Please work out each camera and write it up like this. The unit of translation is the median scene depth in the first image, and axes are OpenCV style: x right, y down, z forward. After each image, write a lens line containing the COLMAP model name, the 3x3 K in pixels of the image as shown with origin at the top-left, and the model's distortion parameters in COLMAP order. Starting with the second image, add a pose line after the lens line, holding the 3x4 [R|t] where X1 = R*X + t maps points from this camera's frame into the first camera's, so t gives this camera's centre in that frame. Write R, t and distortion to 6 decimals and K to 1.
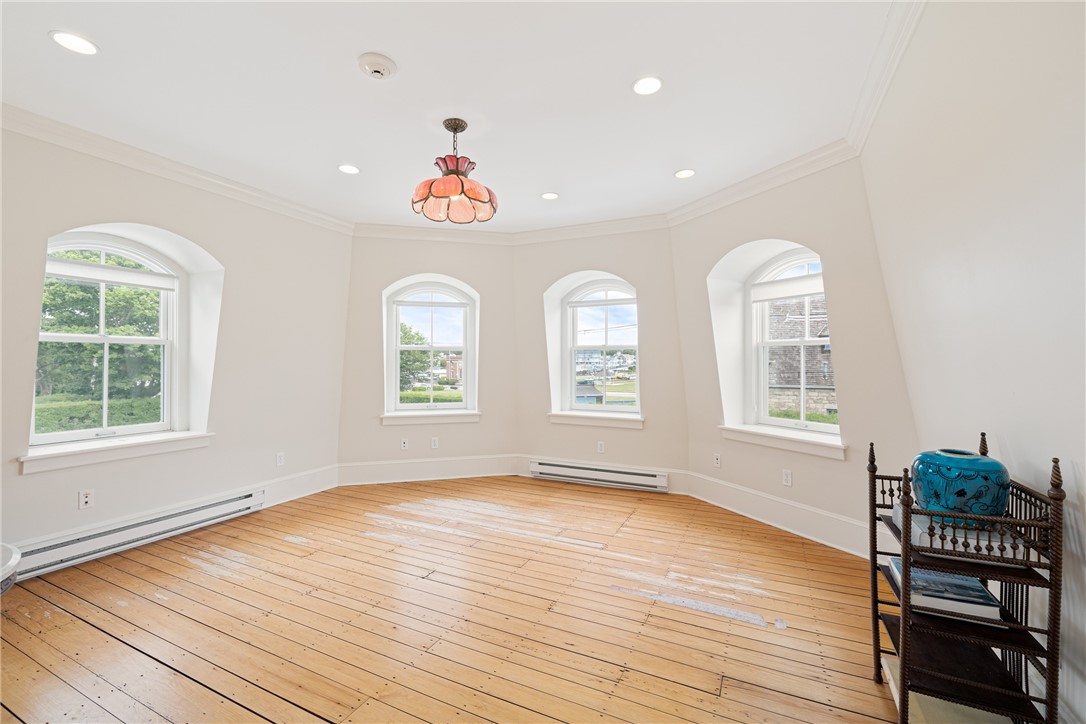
lens RADIAL K [[458.2, 0, 545.5], [0, 458.2, 362.9], [0, 0, 1]] dist [0.004128, 0.000147]
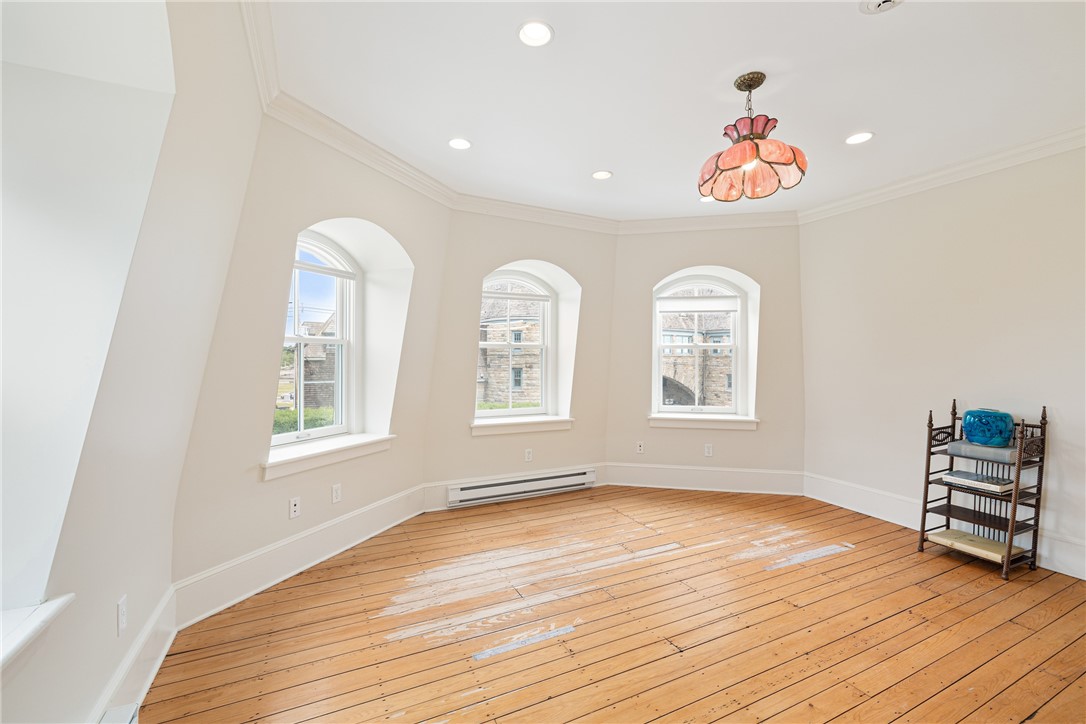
lens RADIAL K [[458.2, 0, 545.1], [0, 458.2, 358.2], [0, 0, 1]] dist [0.004128, 0.000147]
pose [[0.612359, 0.004265, 0.790568, -0.744785], [-0.000413, 0.999987, -0.005075, -0.004510], [-0.790579, 0.002781, 0.612353, 0.534077]]
